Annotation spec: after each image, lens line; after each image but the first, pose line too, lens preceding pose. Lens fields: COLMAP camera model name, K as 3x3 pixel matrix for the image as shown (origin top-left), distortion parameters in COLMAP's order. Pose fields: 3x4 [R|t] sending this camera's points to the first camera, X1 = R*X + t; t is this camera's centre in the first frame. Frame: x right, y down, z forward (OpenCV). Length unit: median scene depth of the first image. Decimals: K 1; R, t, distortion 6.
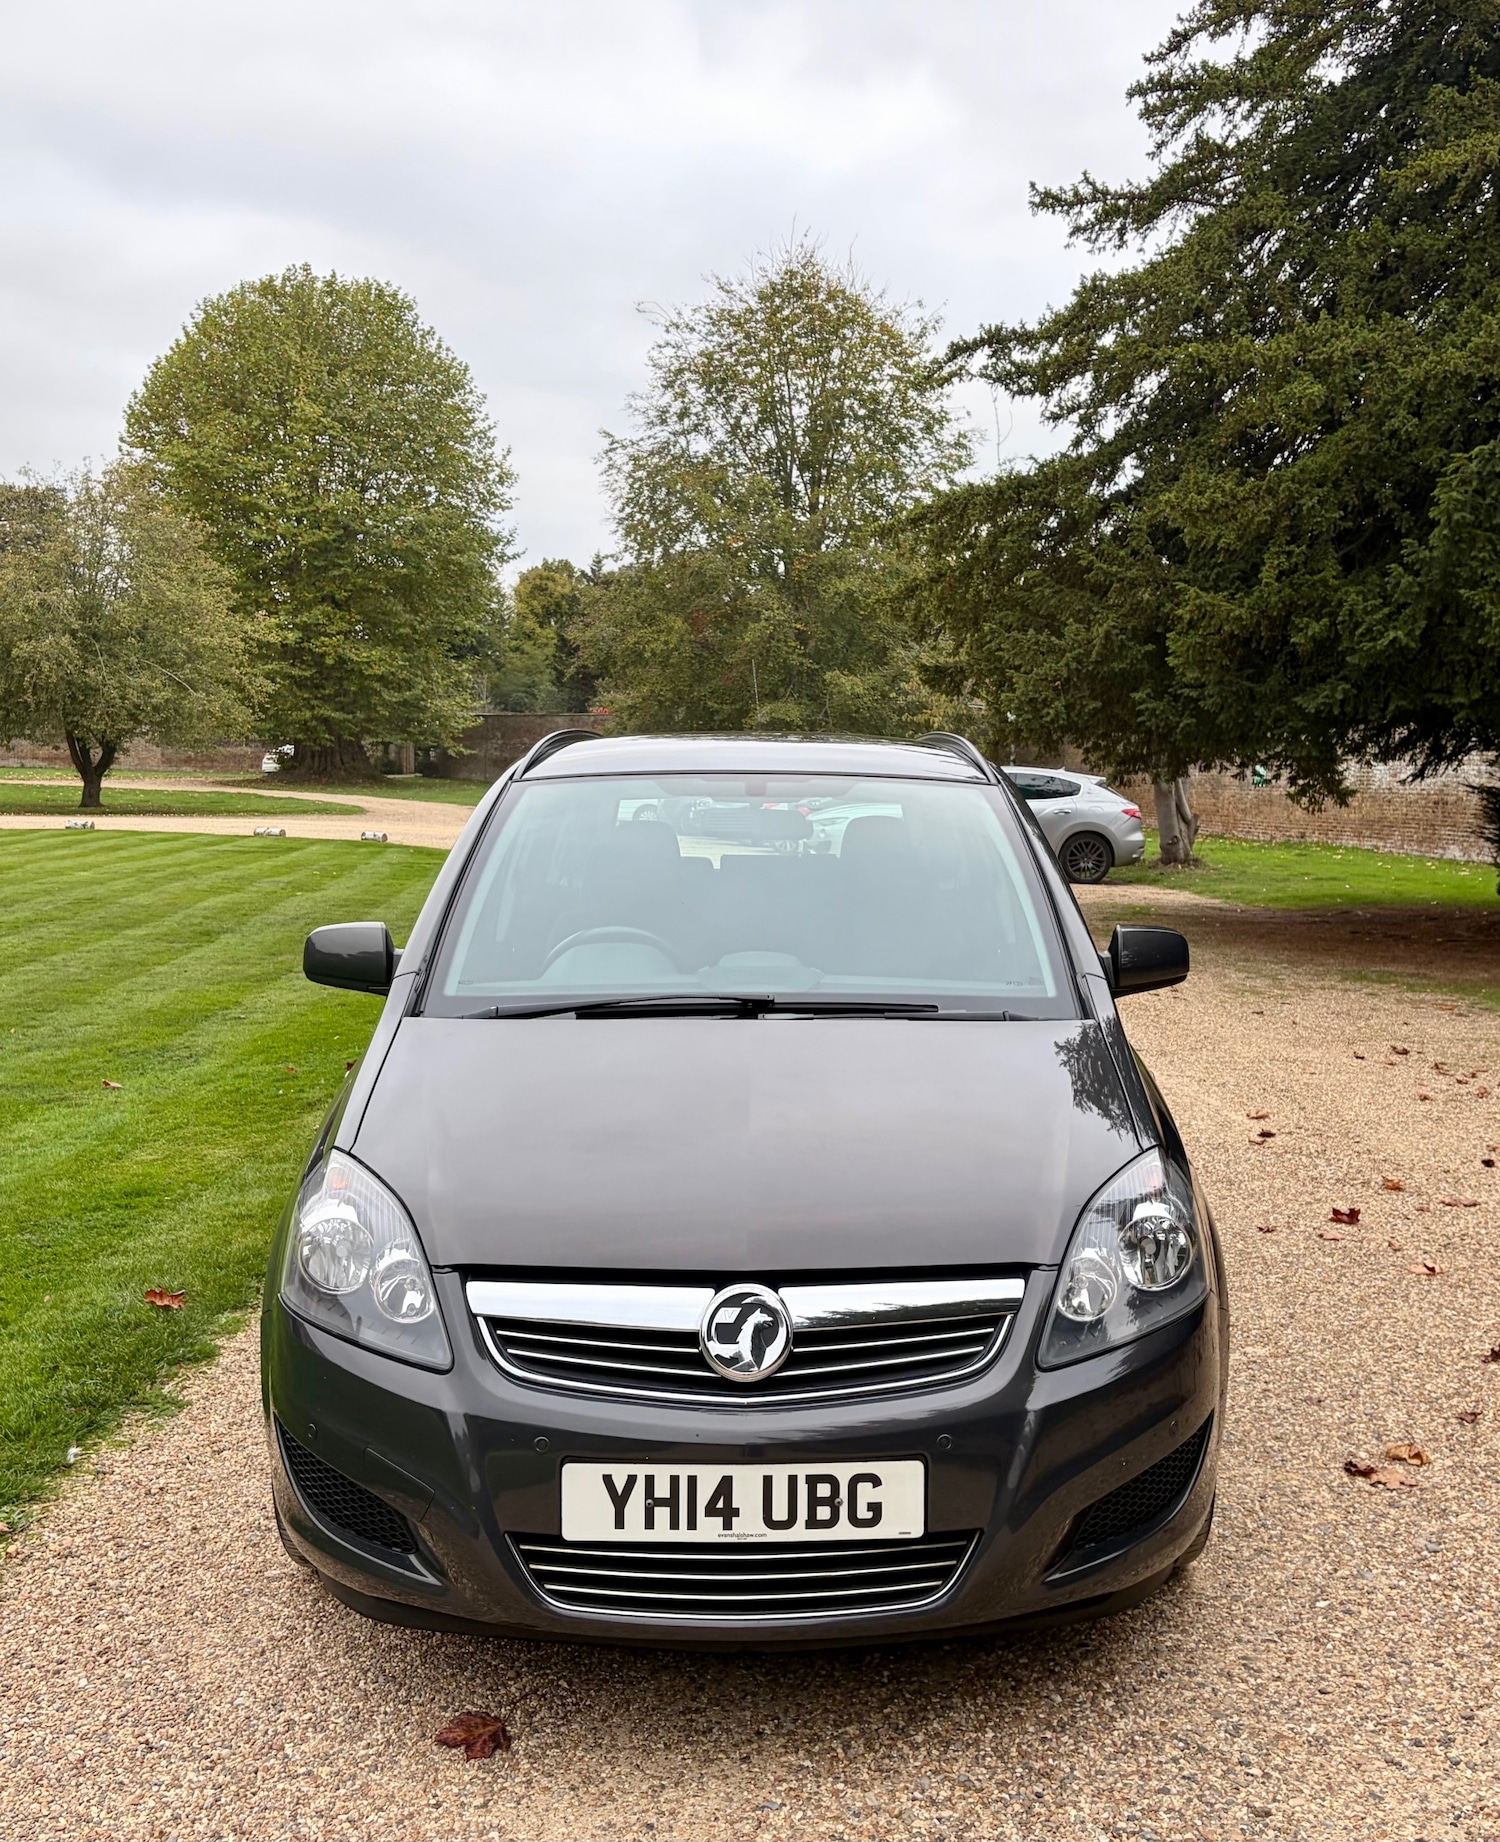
lens RADIAL K [[1861.9, 0, 818.9], [0, 1861.9, 963.0], [0, 0, 1]] dist [0.021284, 0.000000]
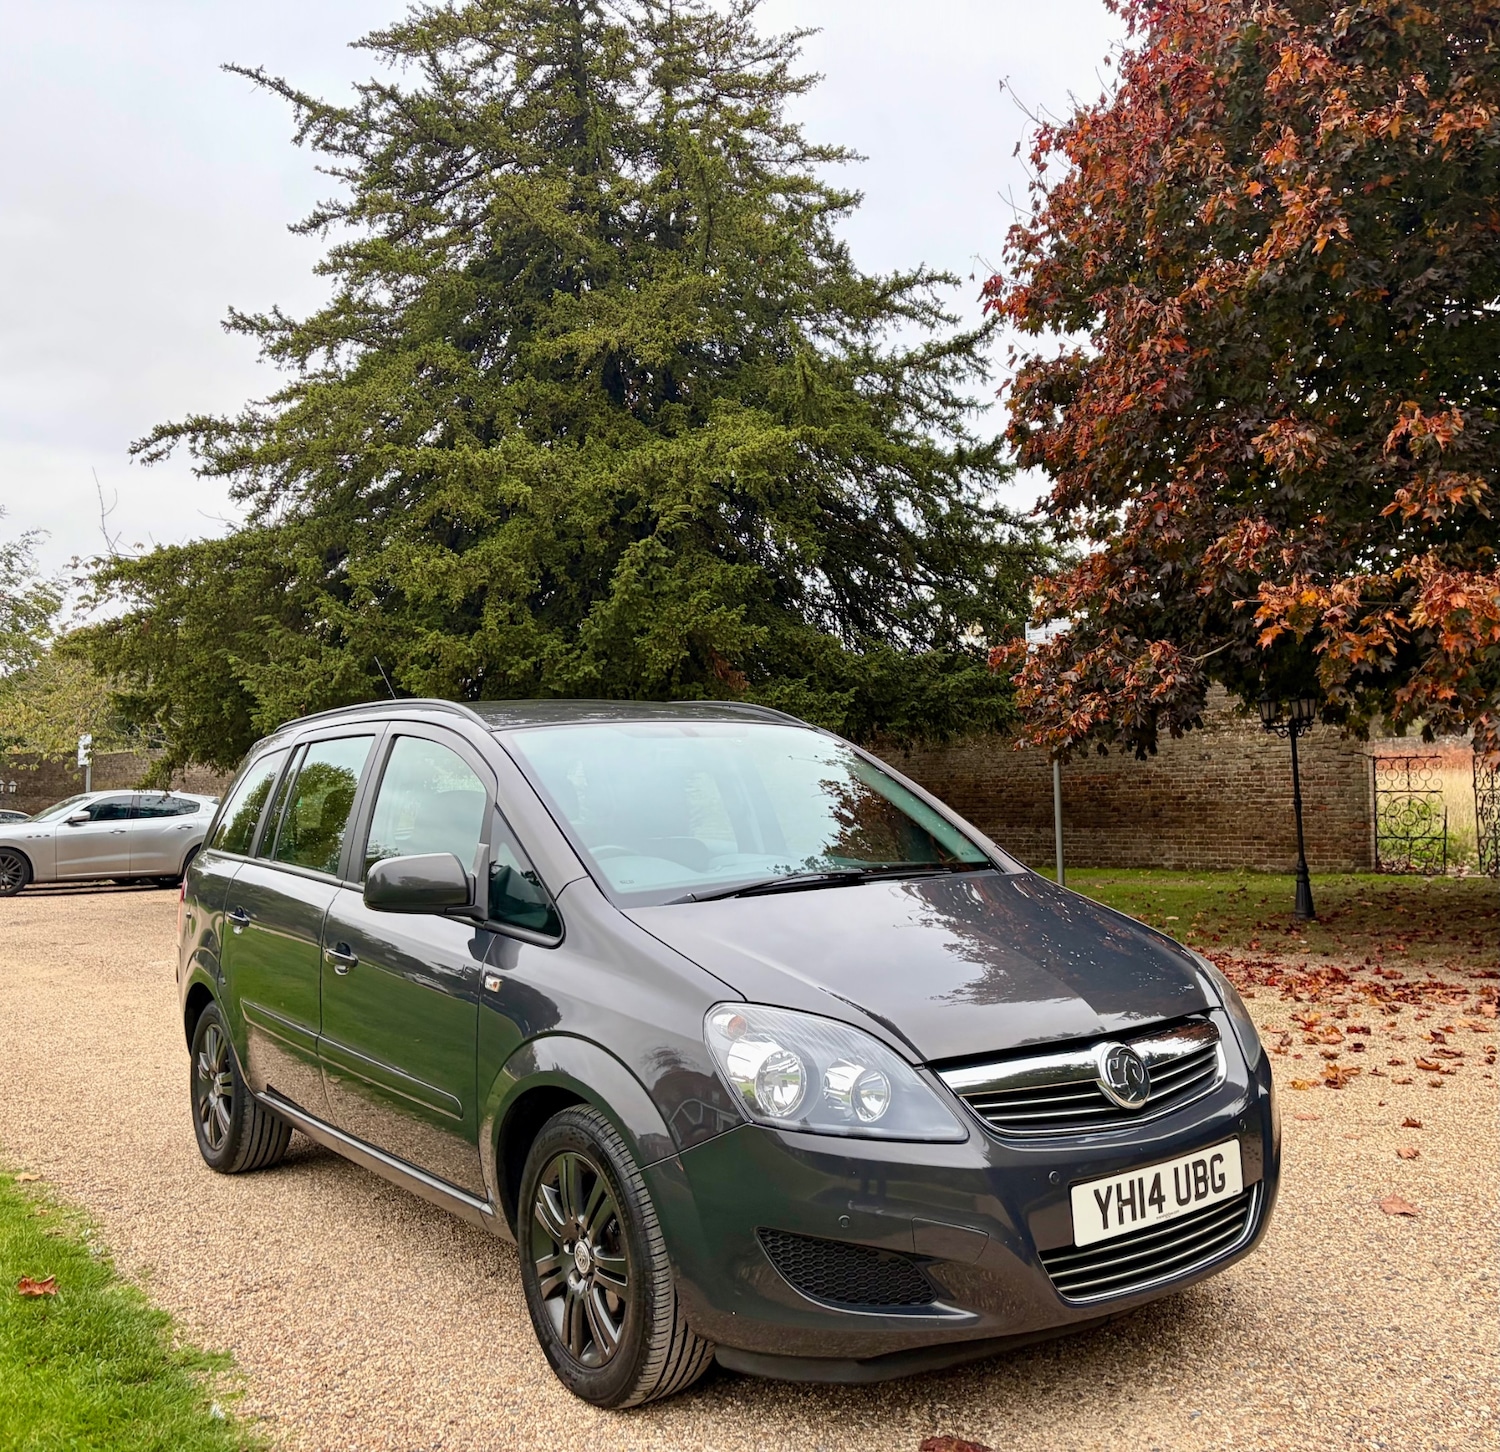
lens RADIAL K [[1463.2, 0, 835.1], [0, 1463.2, 742.0], [0, 0, 1]] dist [0.026588, 0.000000]
pose [[0.798874, -0.016480, 0.601272, -0.865437], [0.100597, 0.989206, -0.106545, 0.047302], [-0.593026, 0.145602, 0.791909, 0.218403]]
